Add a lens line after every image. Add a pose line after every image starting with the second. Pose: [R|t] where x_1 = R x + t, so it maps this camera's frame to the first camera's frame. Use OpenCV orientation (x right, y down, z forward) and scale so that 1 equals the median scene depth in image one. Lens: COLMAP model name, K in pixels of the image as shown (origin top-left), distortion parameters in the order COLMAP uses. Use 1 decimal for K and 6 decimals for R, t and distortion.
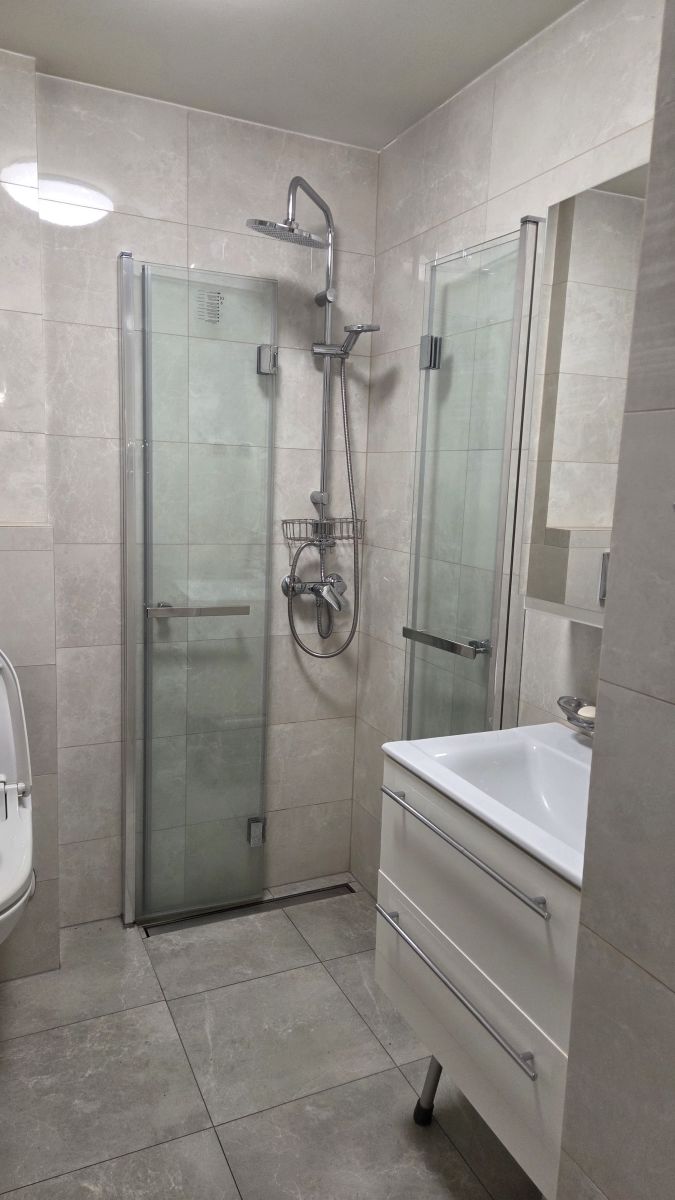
lens RADIAL K [[808.6, 0, 337.5], [0, 808.6, 600.0], [0, 0, 1]] dist [0.088791, -0.063047]
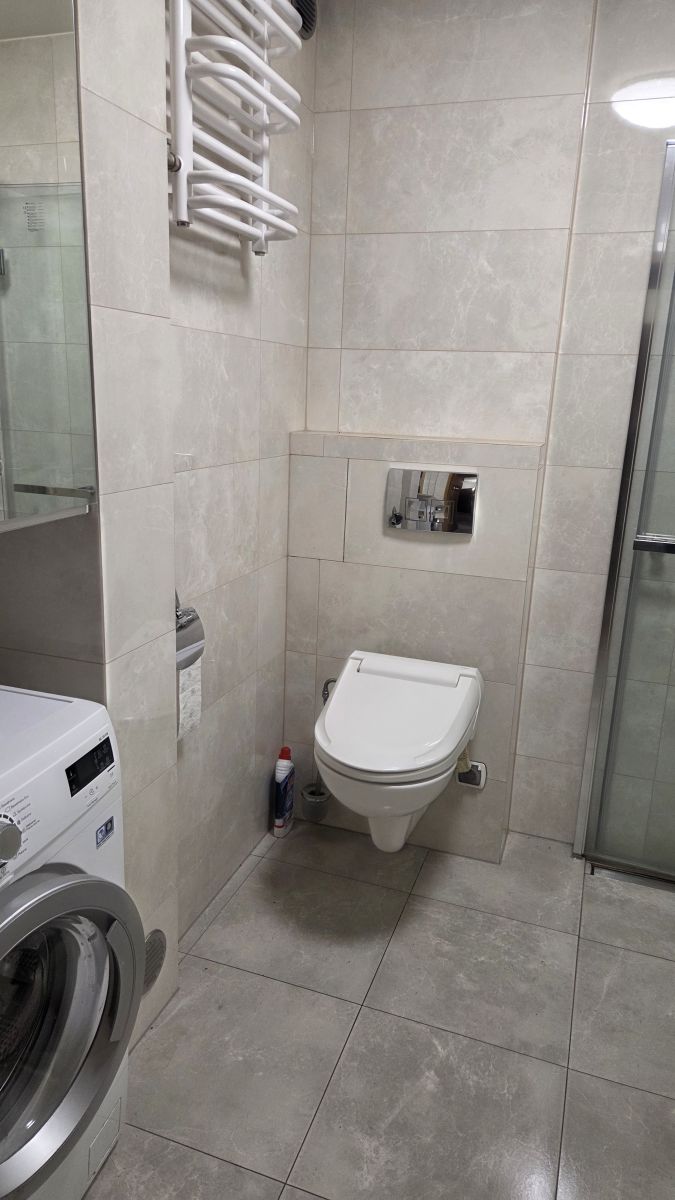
lens RADIAL K [[808.6, 0, 337.5], [0, 808.6, 600.0], [0, 0, 1]] dist [0.088791, -0.063047]
pose [[0.712229, 0.163846, -0.682557, 0.181077], [-0.119072, 0.986485, 0.112555, 0.014089], [0.691774, 0.001108, 0.722113, 0.089392]]
